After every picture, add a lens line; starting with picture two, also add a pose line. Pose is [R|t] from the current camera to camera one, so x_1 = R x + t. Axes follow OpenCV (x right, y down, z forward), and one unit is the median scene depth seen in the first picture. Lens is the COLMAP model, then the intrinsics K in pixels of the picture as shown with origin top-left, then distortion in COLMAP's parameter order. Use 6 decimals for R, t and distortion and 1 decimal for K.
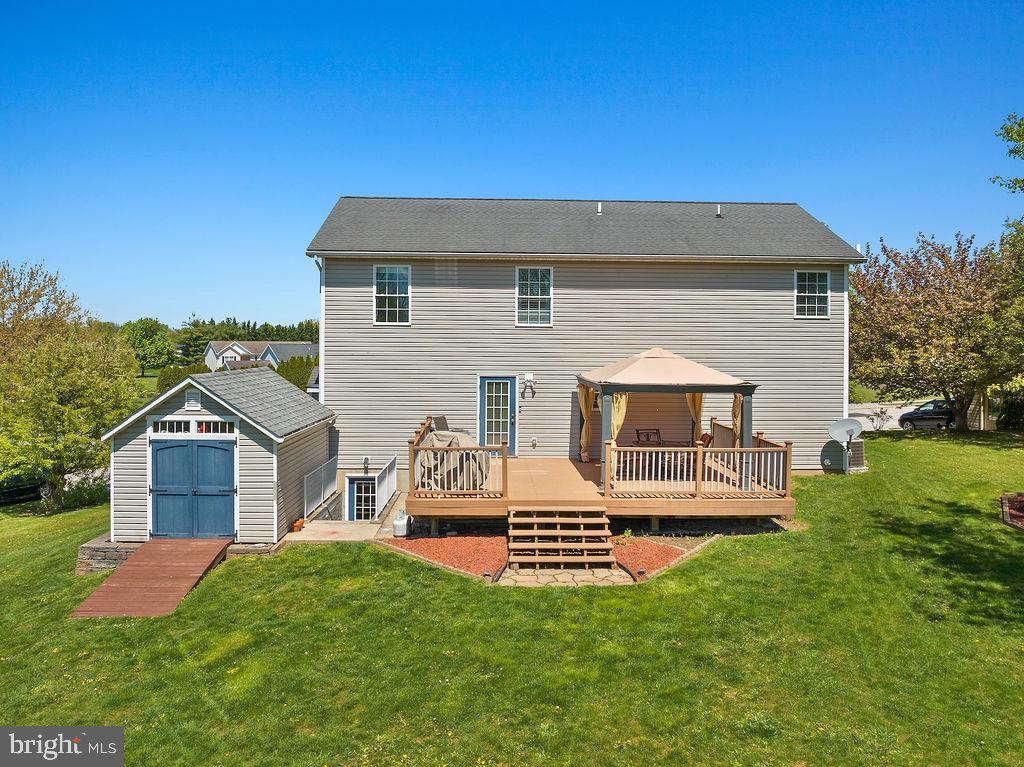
lens RADIAL K [[720.6, 0, 512.3], [0, 720.6, 342.3], [0, 0, 1]] dist [-0.037530, 0.003976]
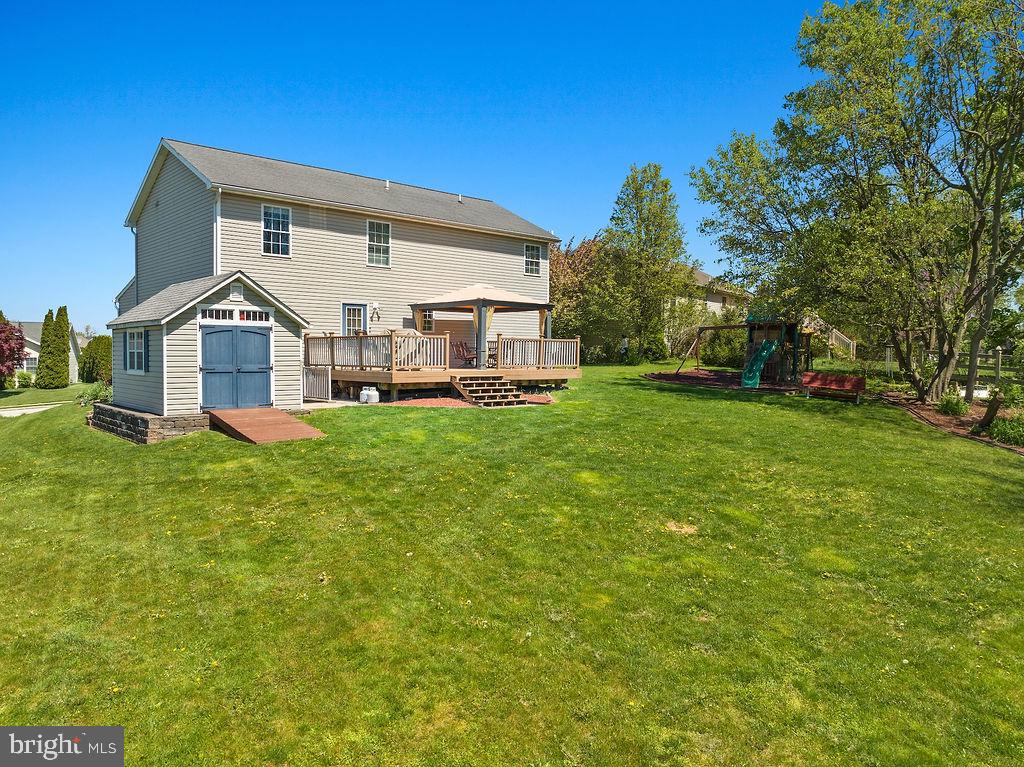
lens RADIAL K [[721.0, 0, 509.7], [0, 721.0, 384.2], [0, 0, 1]] dist [-0.044790, 0.013651]
pose [[0.748297, -0.029849, 0.662692, -0.898950], [0.001036, 0.999039, 0.043829, 0.181393], [-0.663364, -0.032110, 0.747608, -0.197355]]
